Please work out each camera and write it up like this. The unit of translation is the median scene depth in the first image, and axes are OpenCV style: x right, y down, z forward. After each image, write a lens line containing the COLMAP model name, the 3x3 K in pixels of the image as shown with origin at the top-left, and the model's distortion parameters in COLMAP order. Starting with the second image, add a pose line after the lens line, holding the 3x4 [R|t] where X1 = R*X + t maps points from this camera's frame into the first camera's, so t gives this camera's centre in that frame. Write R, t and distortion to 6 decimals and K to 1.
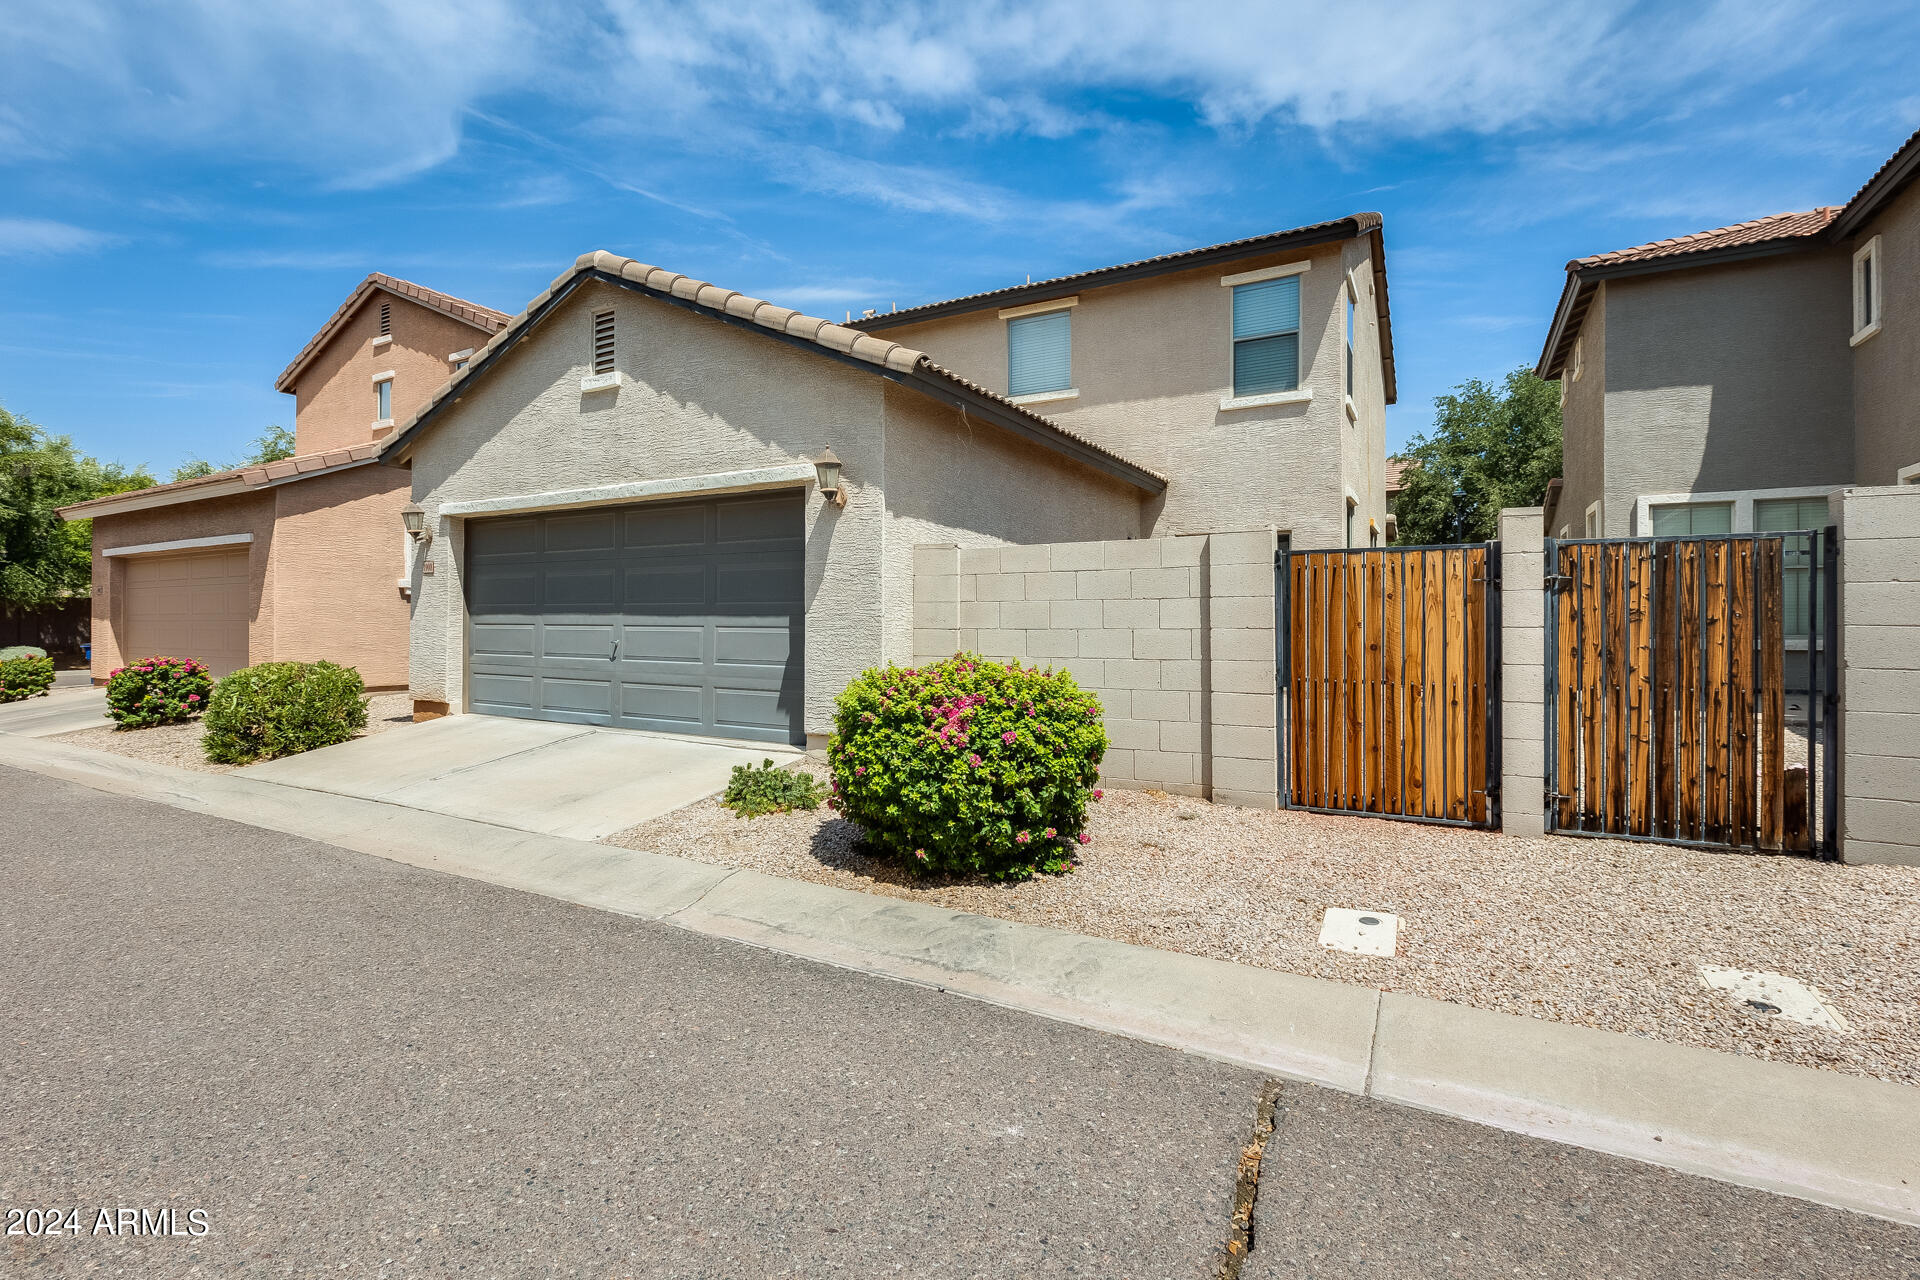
lens RADIAL K [[869.4, 0, 944.6], [0, 869.4, 634.8], [0, 0, 1]] dist [0.002660, -0.001563]
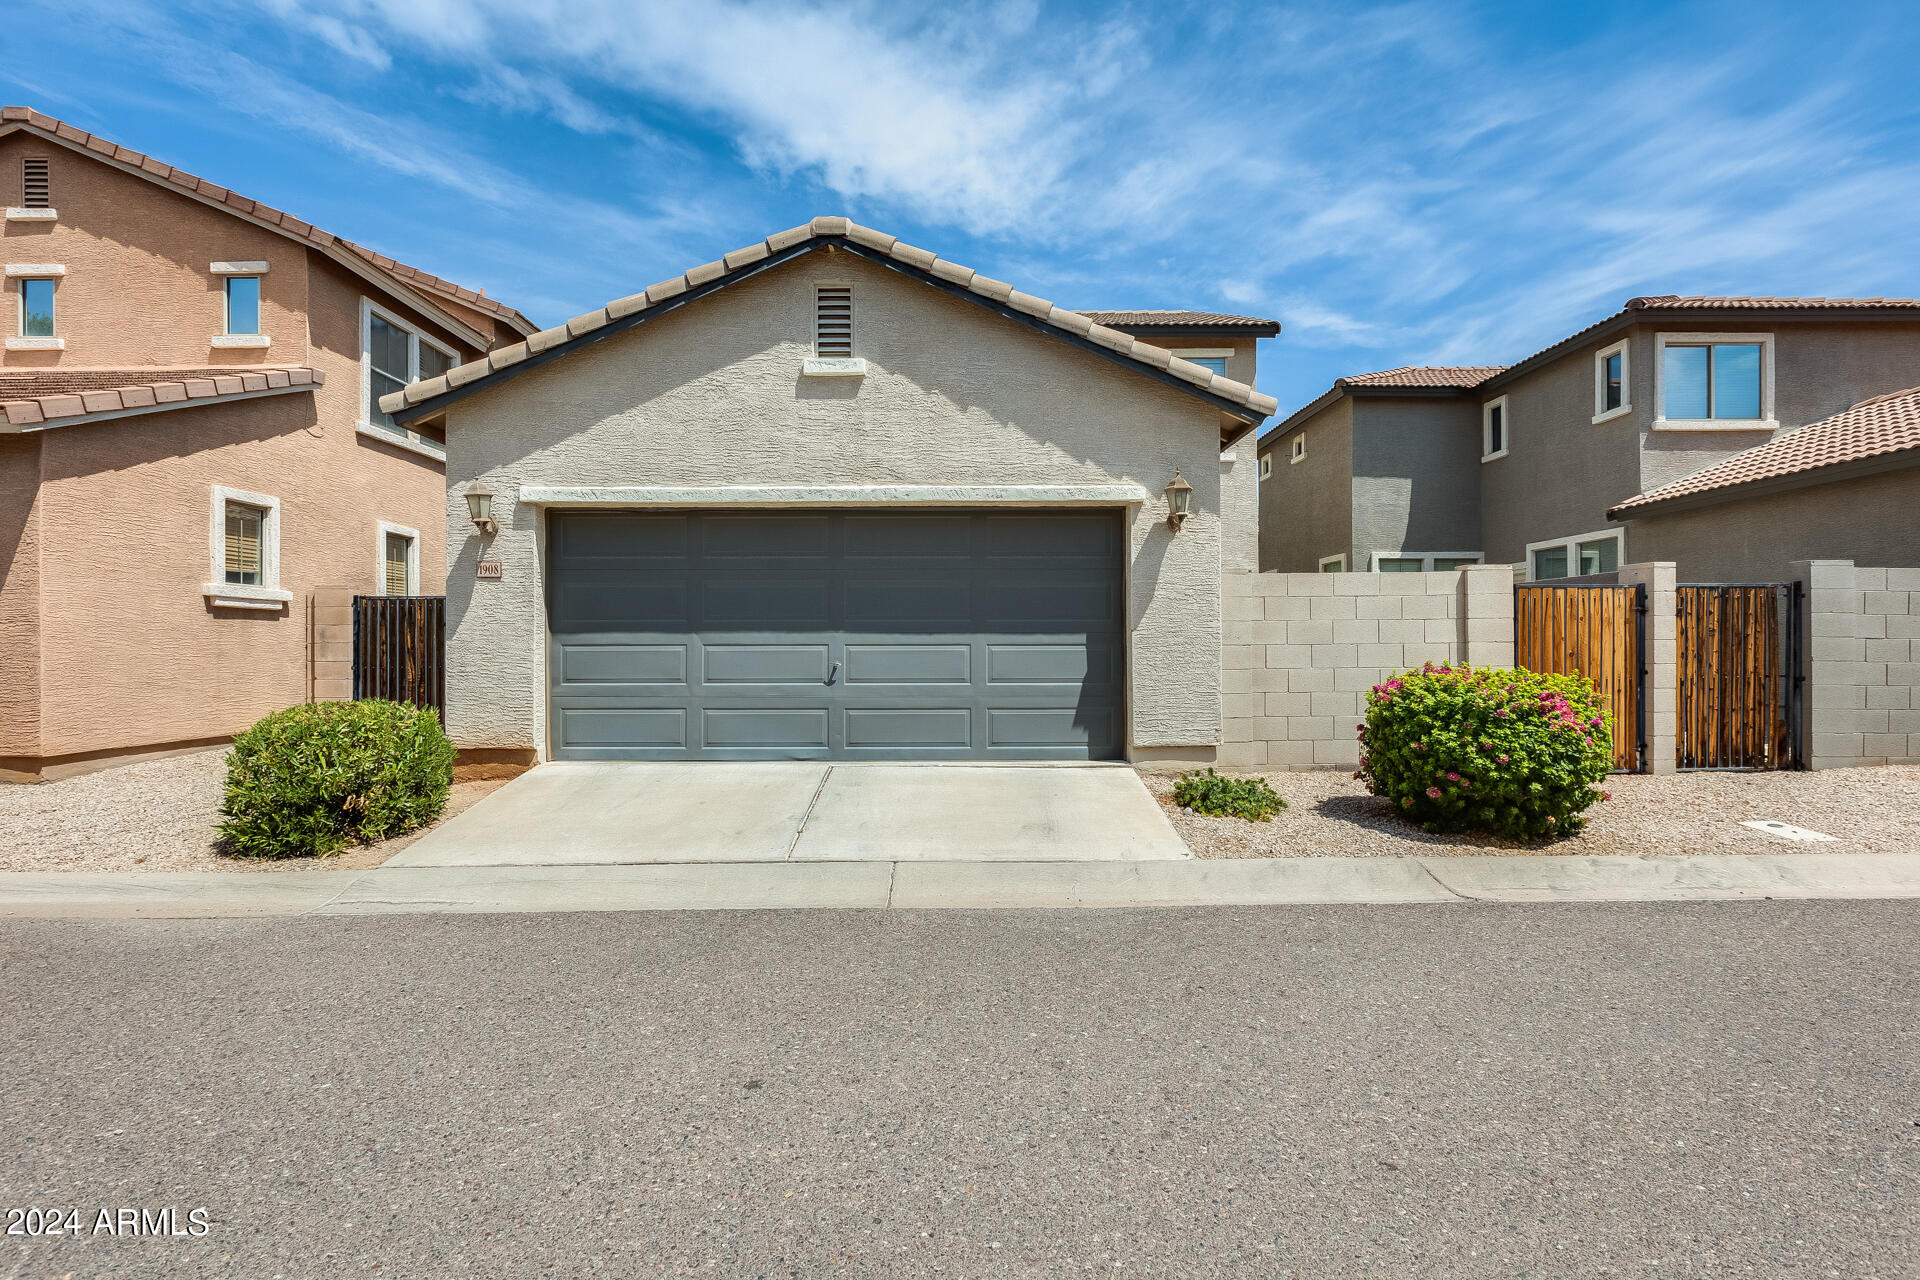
lens RADIAL K [[869.4, 0, 962.3], [0, 869.4, 643.8], [0, 0, 1]] dist [0.002660, -0.001563]
pose [[0.861690, -0.003967, 0.507420, -0.770175], [0.014497, 0.999754, -0.016802, 0.005114], [-0.507228, 0.021834, 0.861535, 0.196623]]
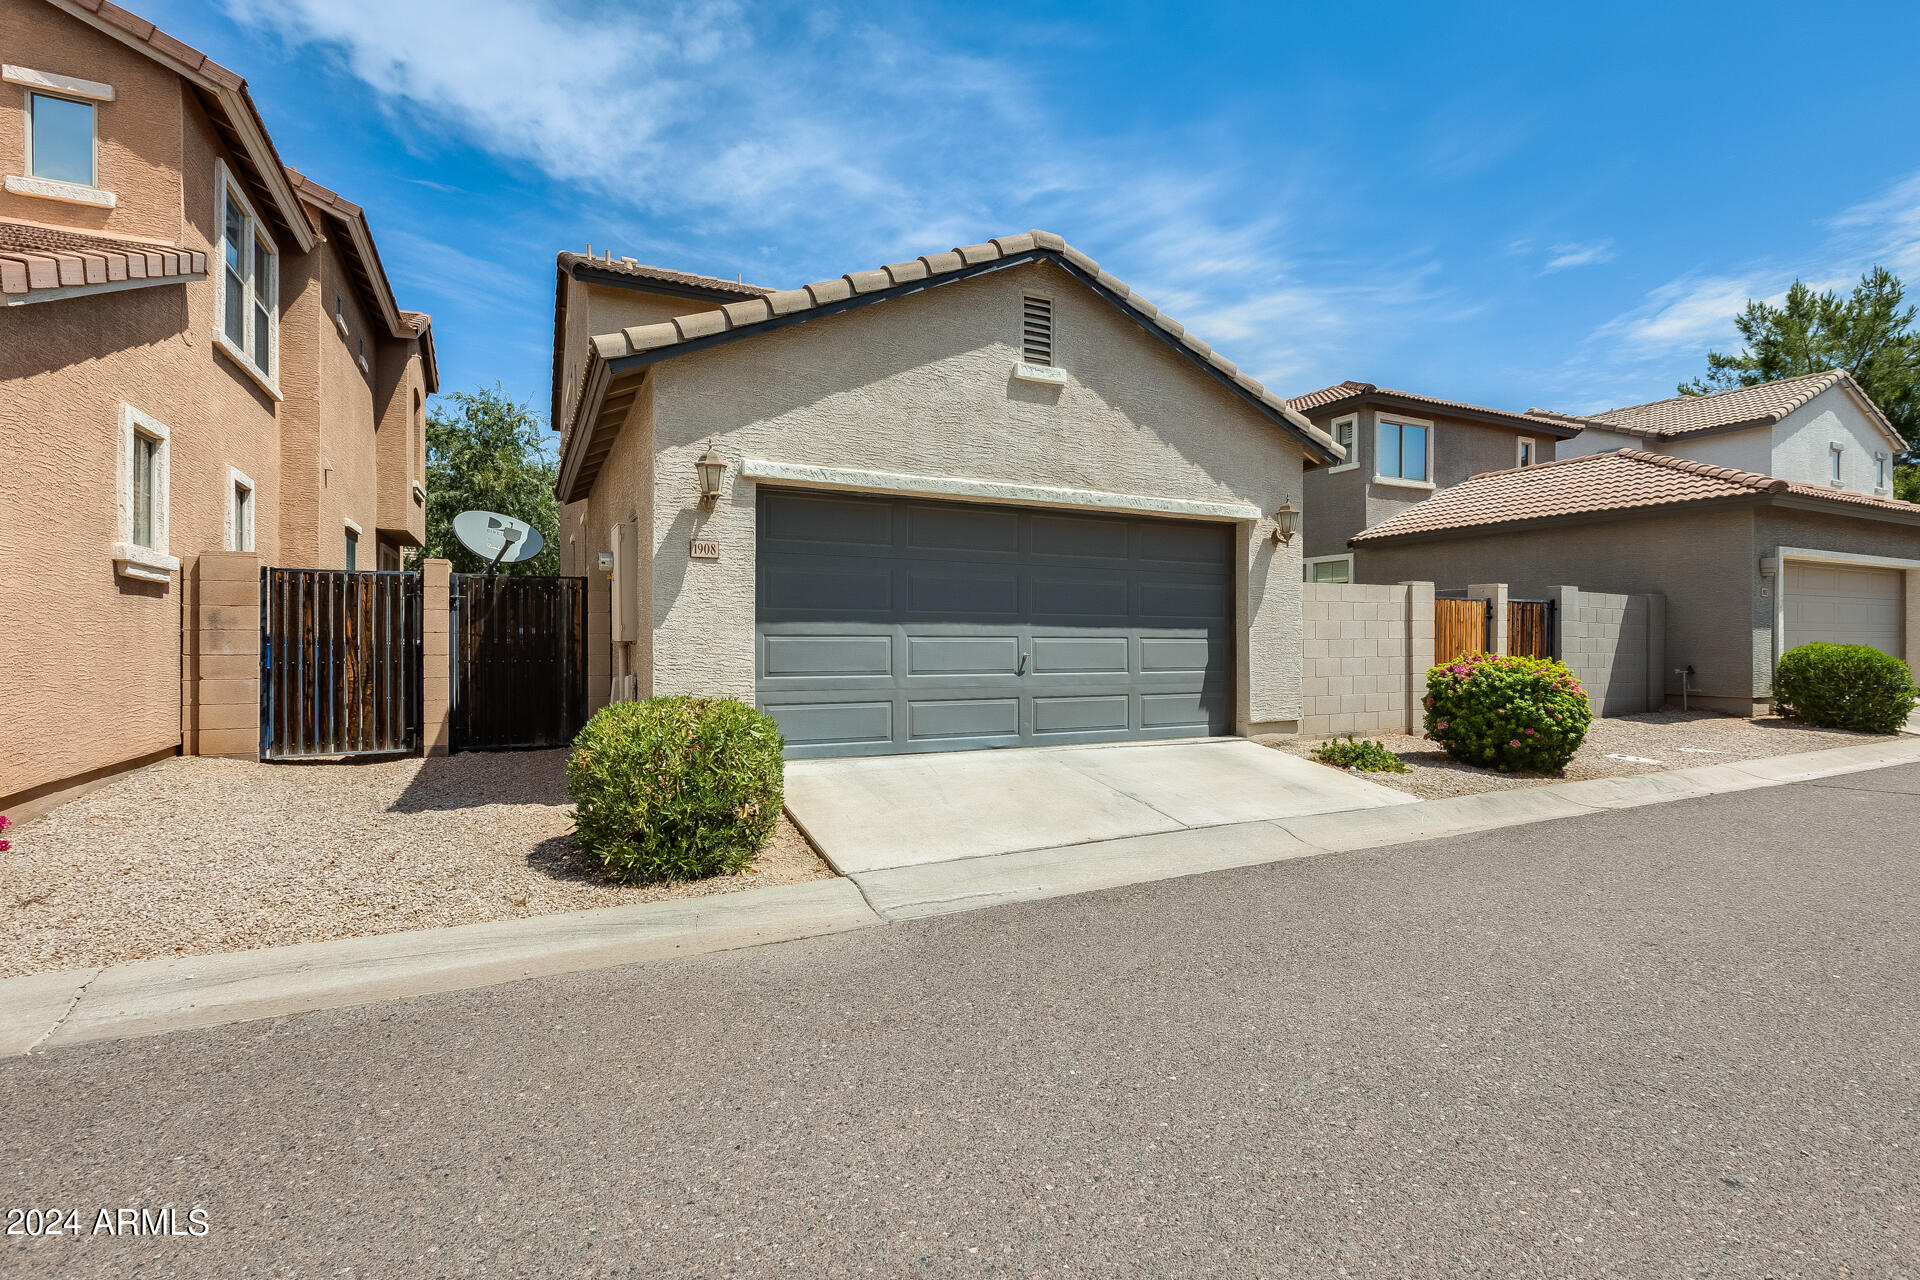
lens RADIAL K [[869.4, 0, 965.1], [0, 869.4, 654.3], [0, 0, 1]] dist [0.002660, -0.001563]
pose [[0.554112, -0.016413, 0.832281, -1.280582], [0.013323, 0.999852, 0.010847, -0.003523], [-0.832336, 0.005078, 0.554248, 0.586166]]
